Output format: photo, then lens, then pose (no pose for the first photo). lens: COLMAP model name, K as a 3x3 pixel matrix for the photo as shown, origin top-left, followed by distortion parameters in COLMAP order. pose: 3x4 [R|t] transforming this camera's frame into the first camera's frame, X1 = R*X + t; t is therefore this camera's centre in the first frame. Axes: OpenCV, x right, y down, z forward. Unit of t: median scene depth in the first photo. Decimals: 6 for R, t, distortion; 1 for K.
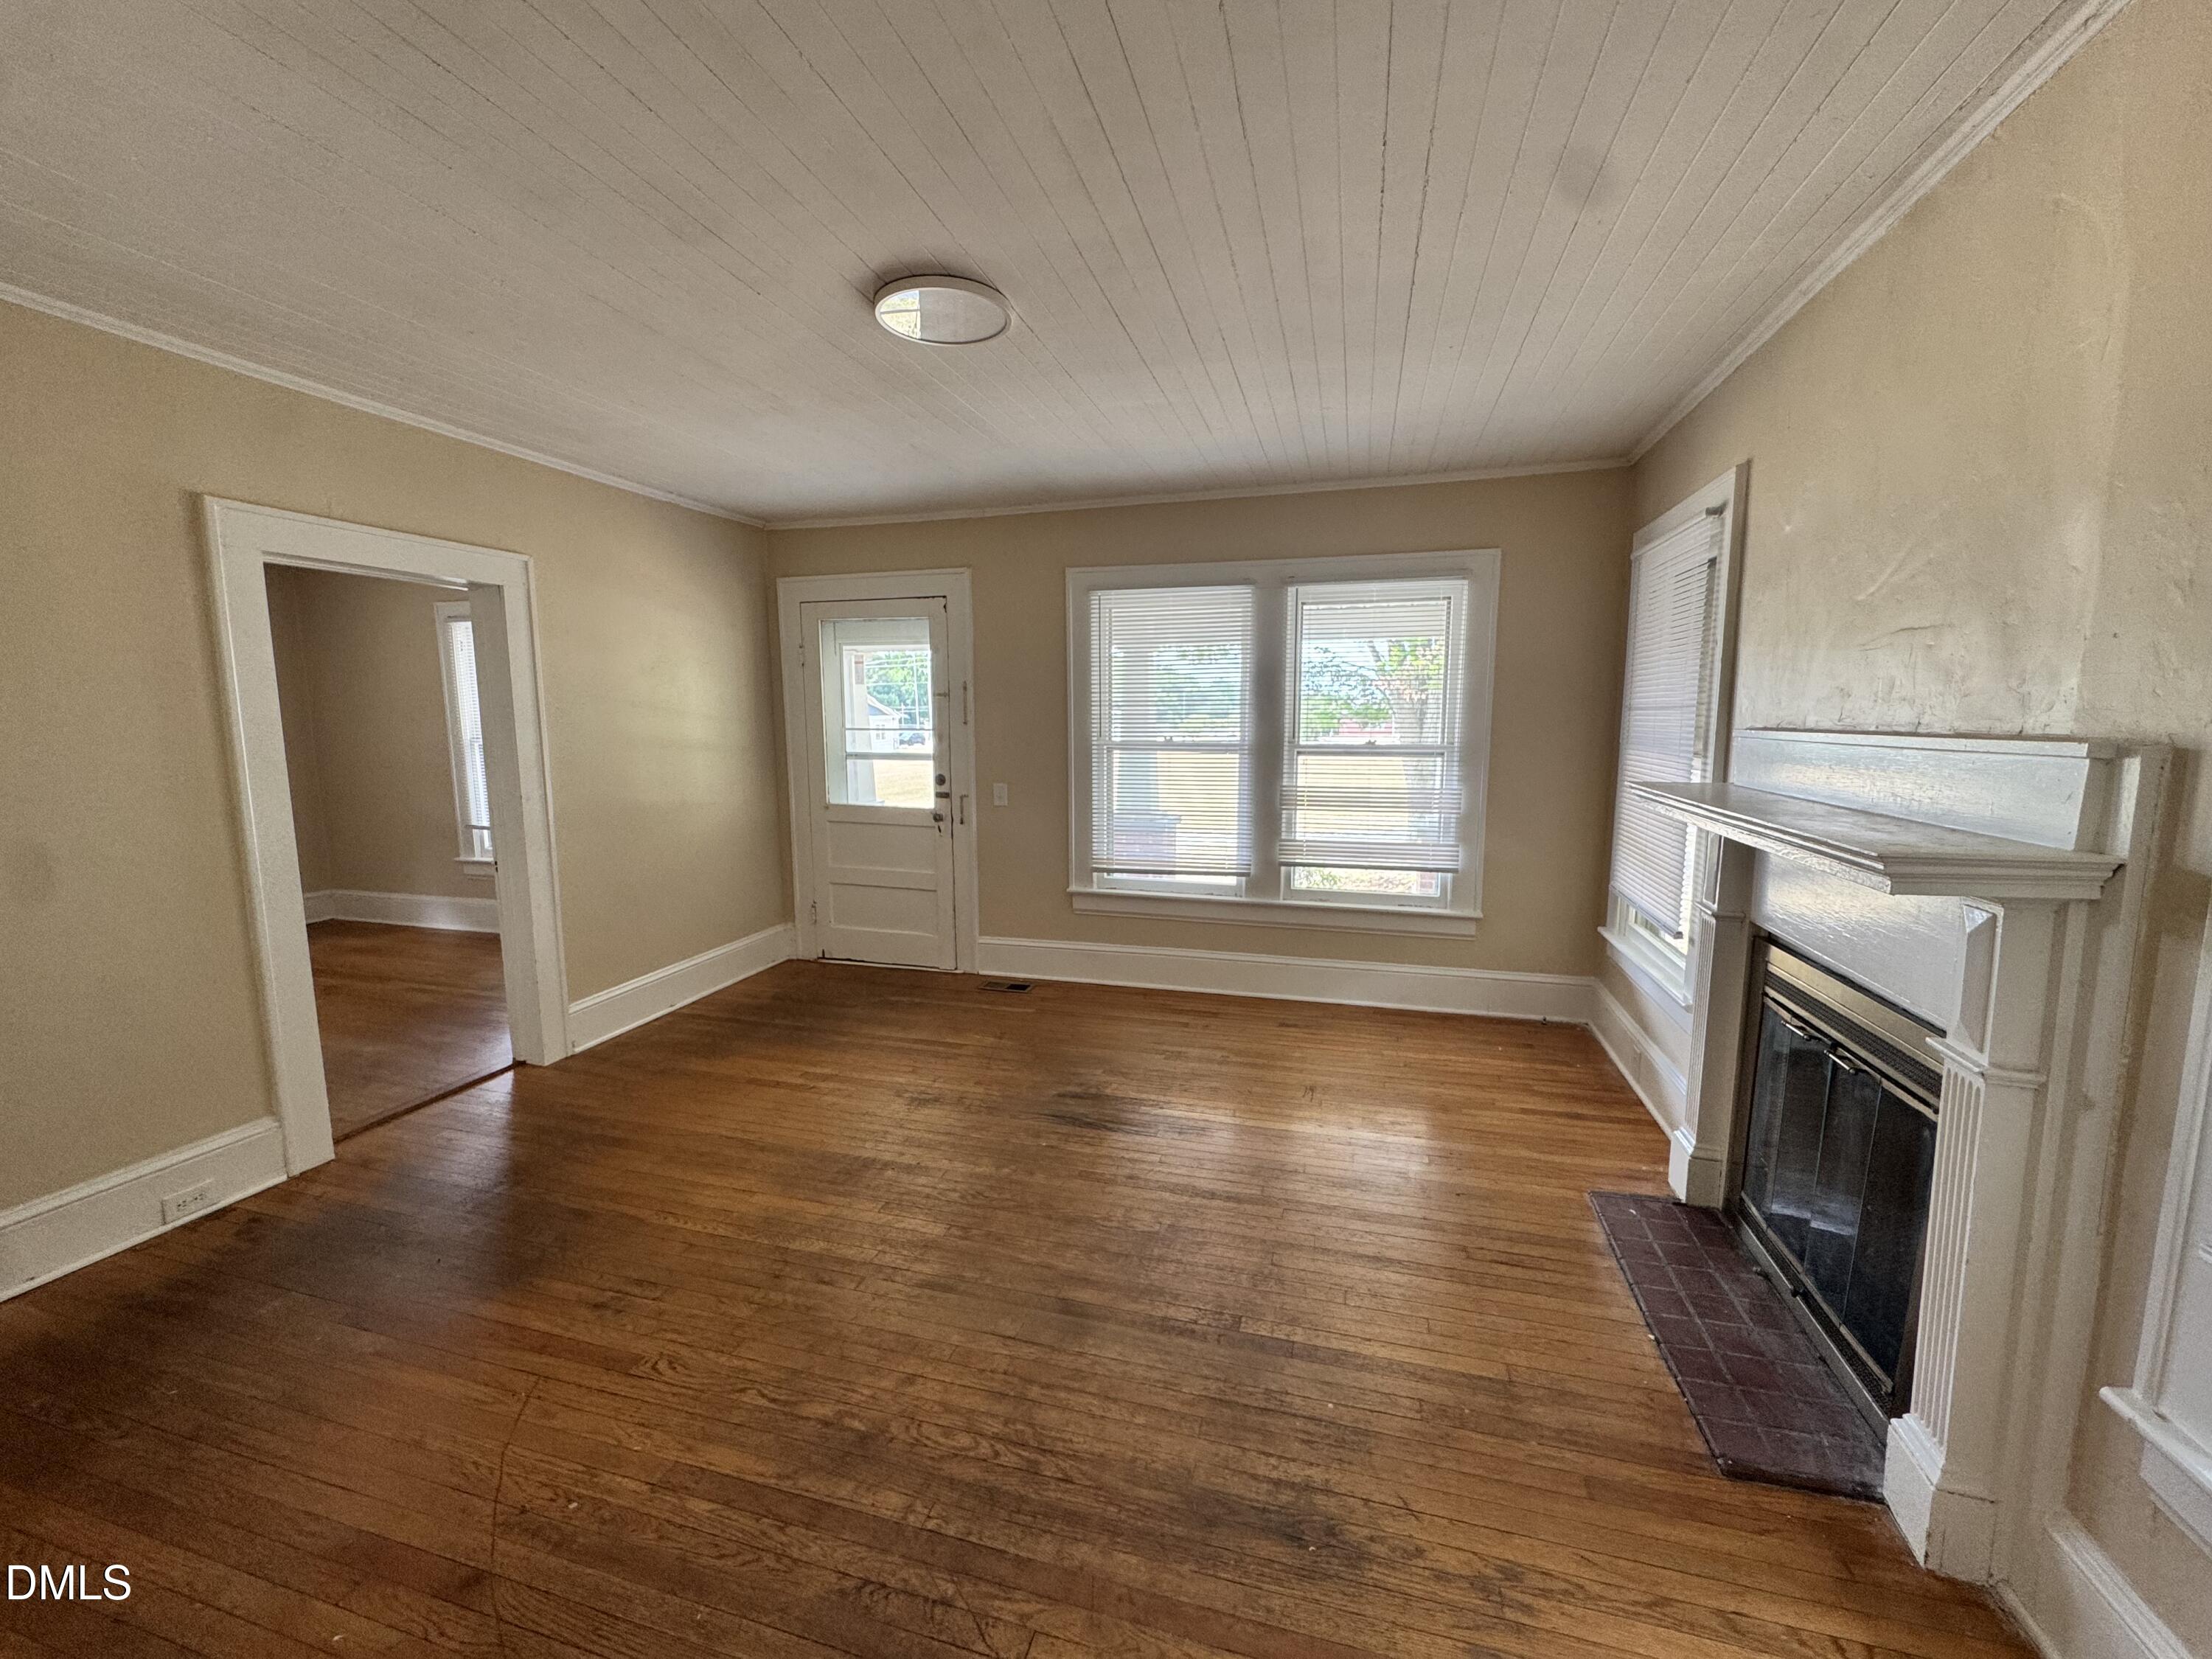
lens RADIAL K [[883.3, 0, 1106.0], [0, 883.3, 829.5], [0, 0, 1]] dist [-0.028599, 0.000053]
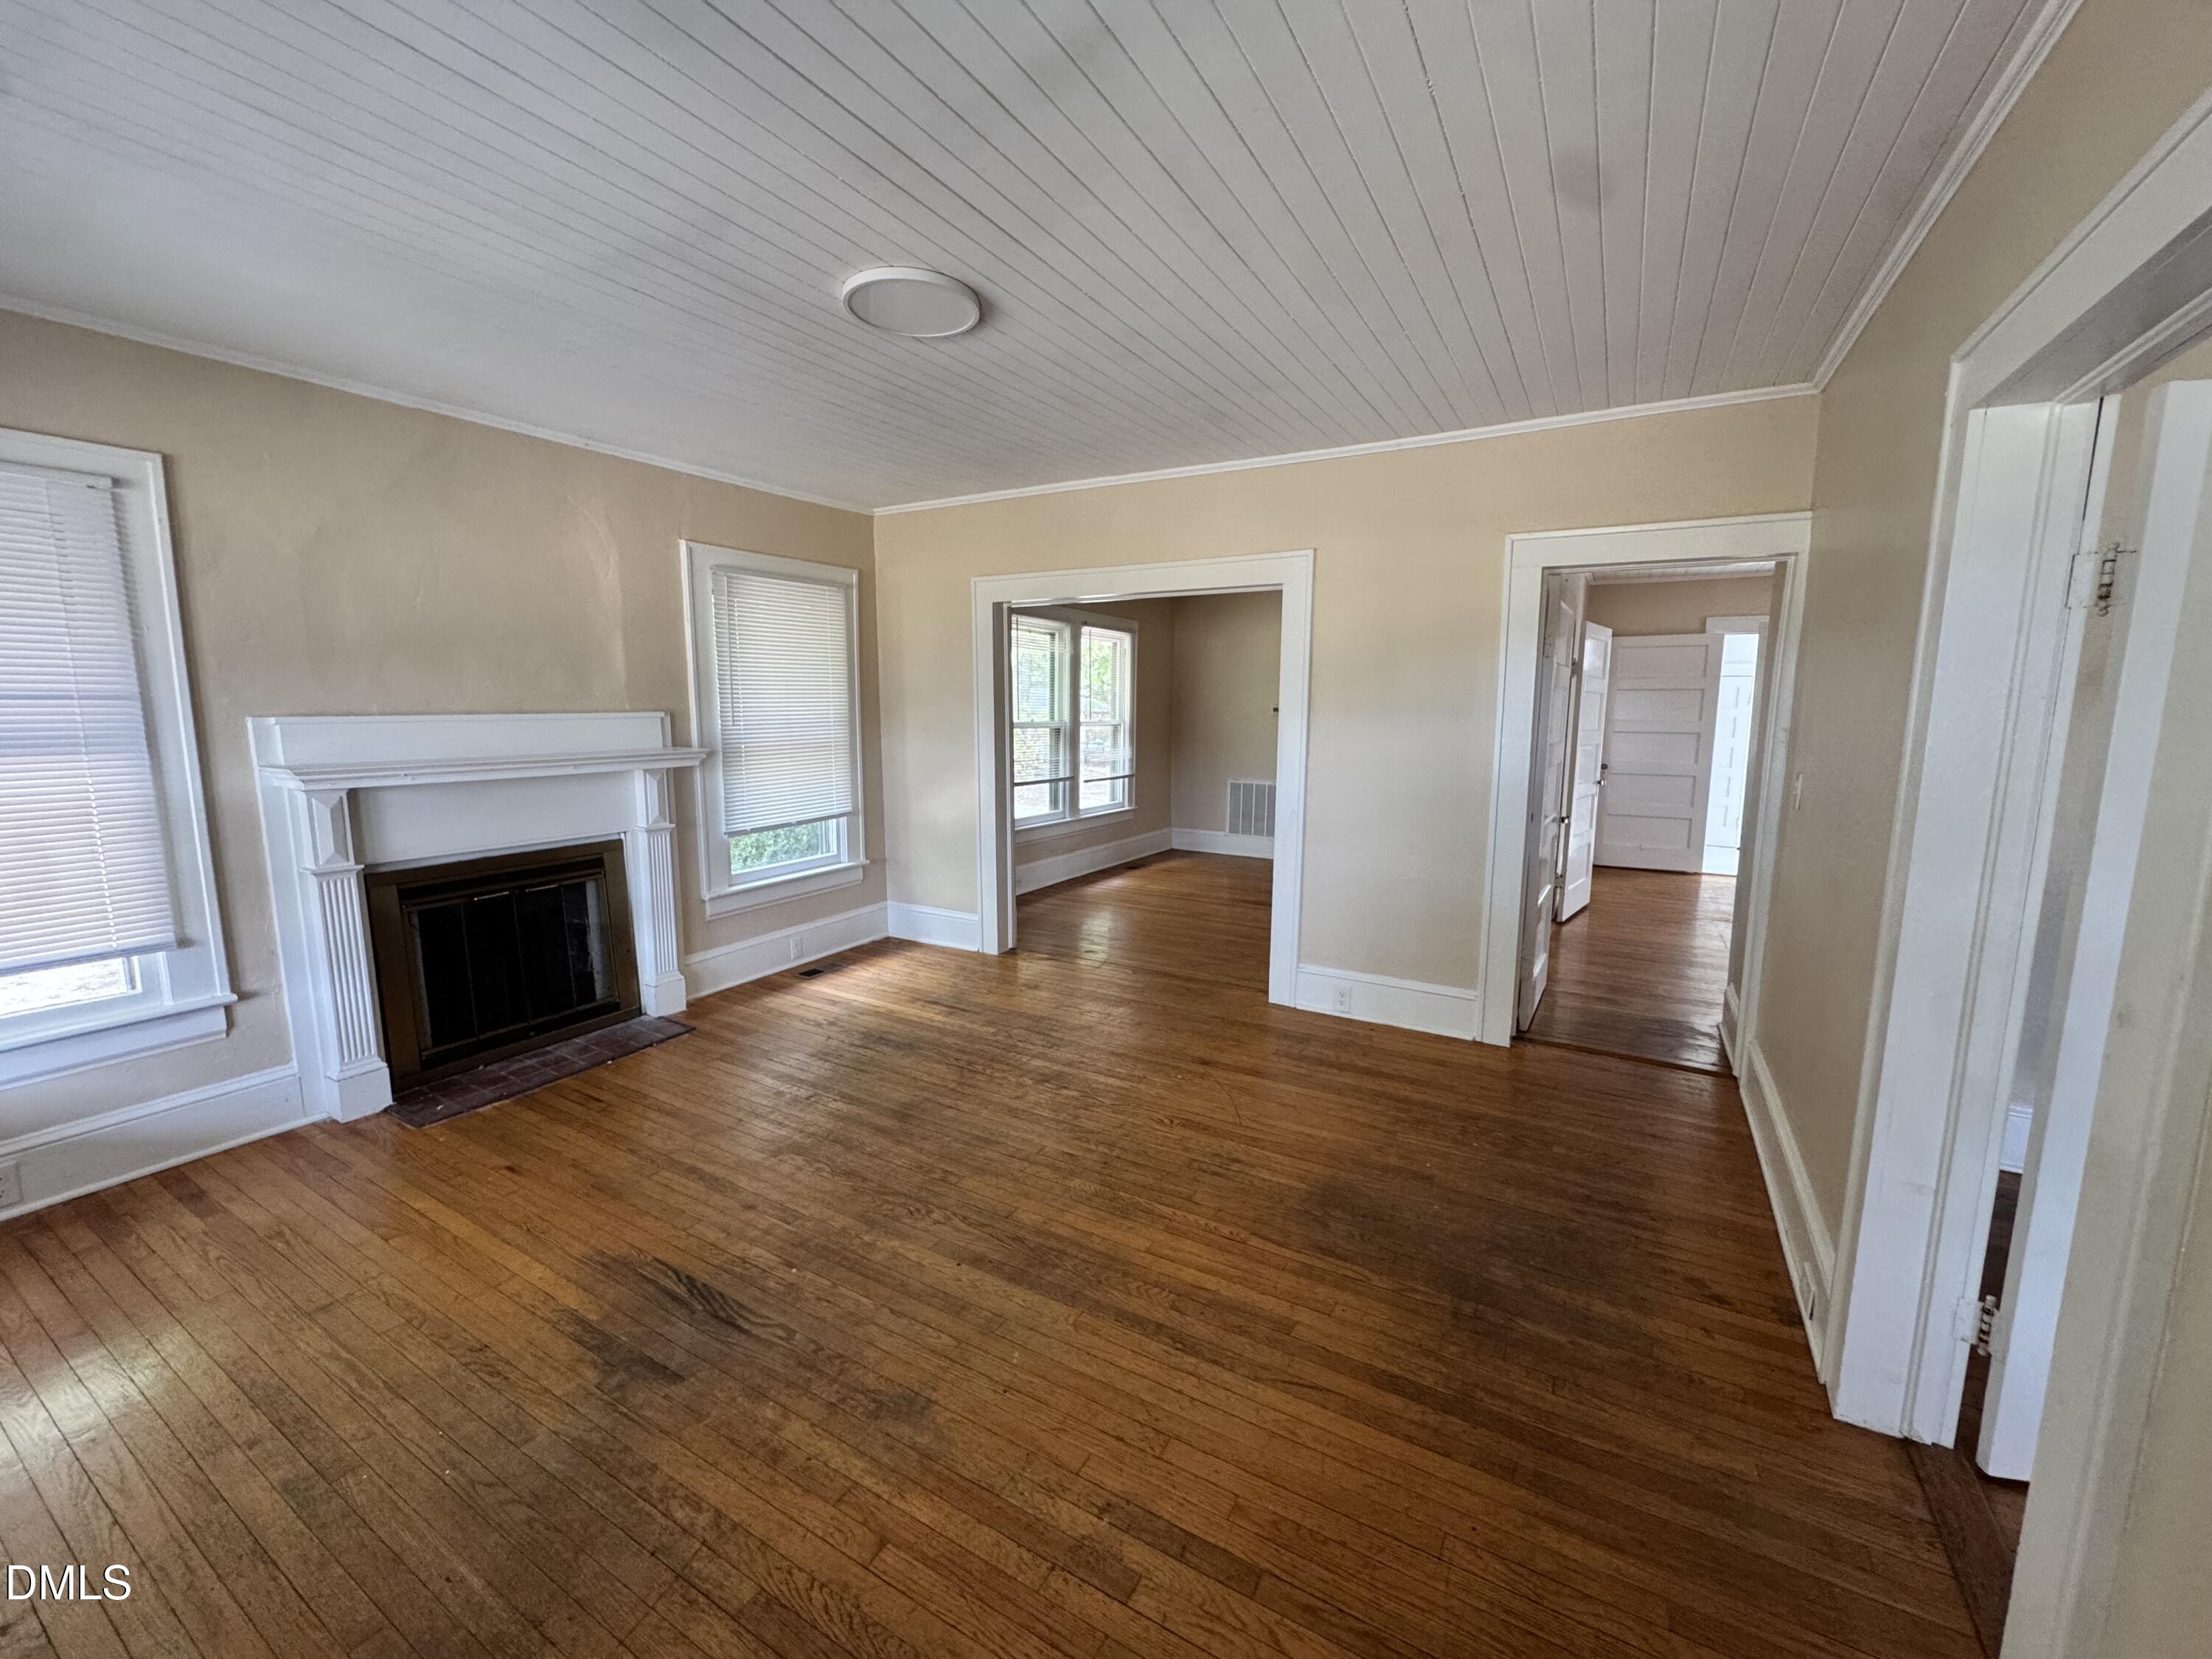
lens RADIAL K [[883.3, 0, 1106.0], [0, 883.3, 829.5], [0, 0, 1]] dist [-0.028599, 0.000053]
pose [[-0.970031, -0.040299, 0.239615, -0.554858], [0.024636, 0.964756, 0.261991, -0.223577], [-0.241728, 0.260043, -0.934850, 1.723896]]
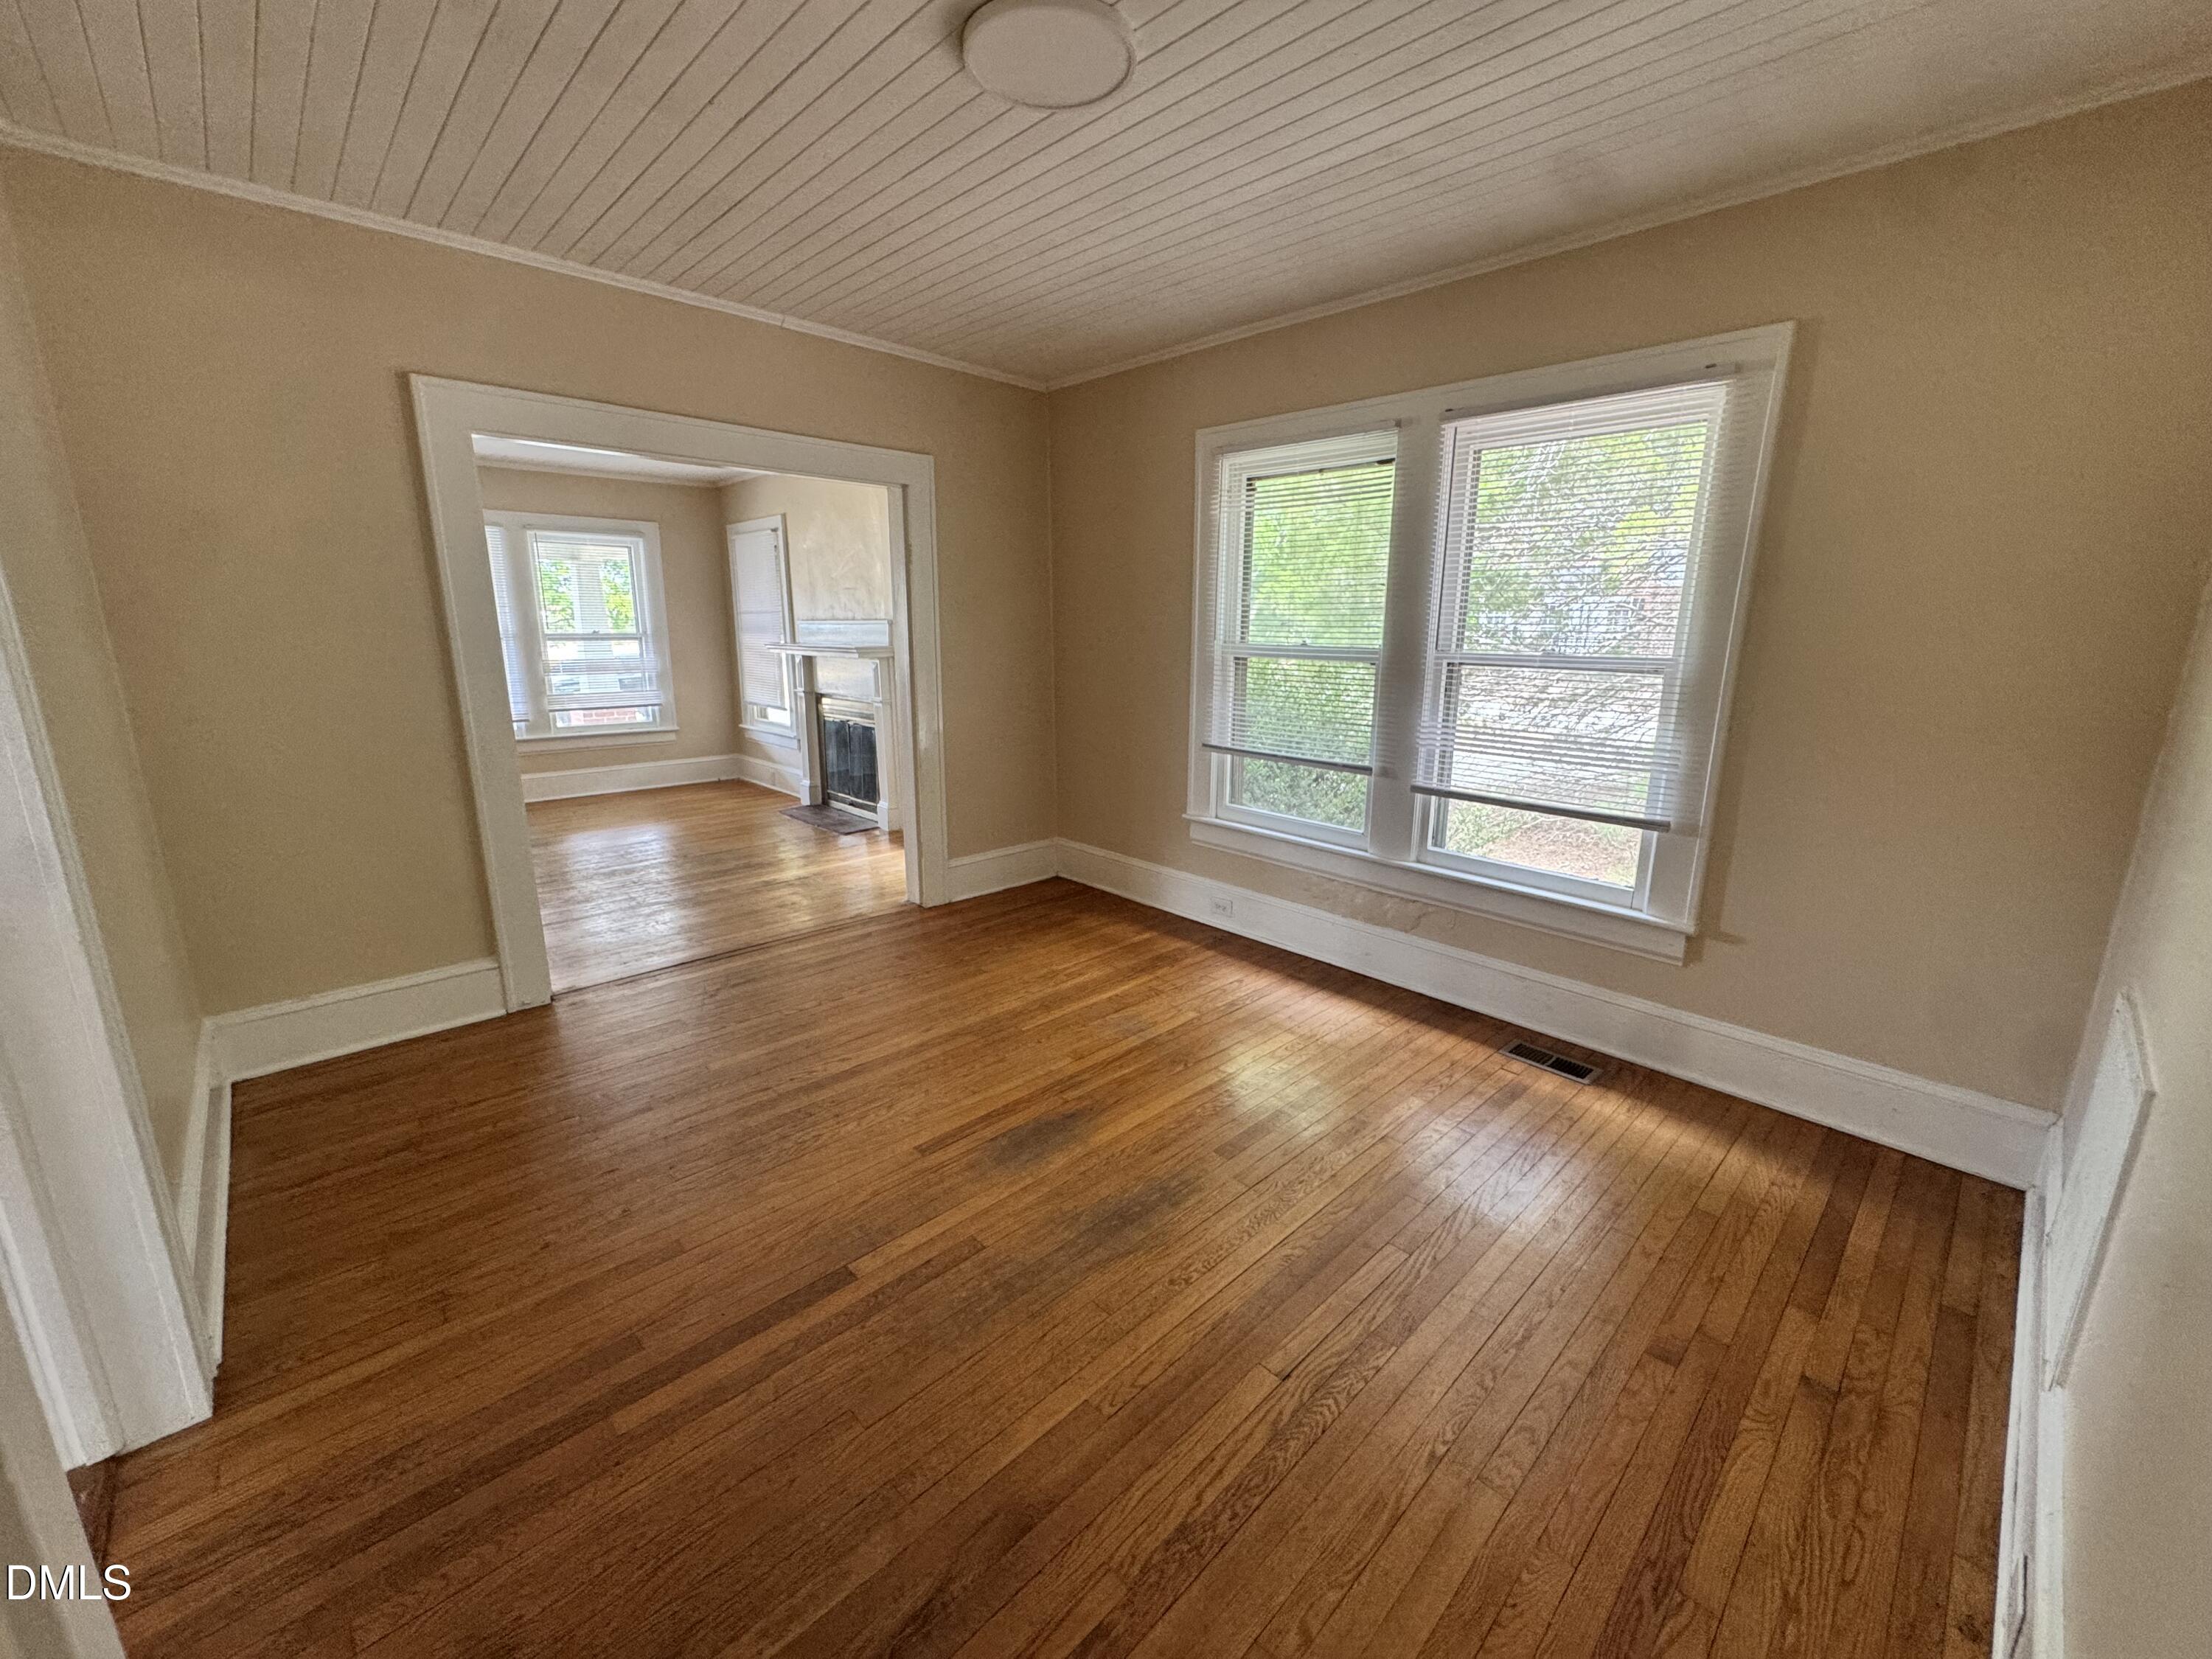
lens RADIAL K [[883.3, 0, 1106.0], [0, 883.3, 829.5], [0, 0, 1]] dist [-0.028599, 0.000053]
pose [[0.506100, -0.189899, 0.841309, -1.075727], [0.102500, 0.981789, 0.159947, 0.162836], [-0.856363, 0.005285, 0.516348, -1.084338]]
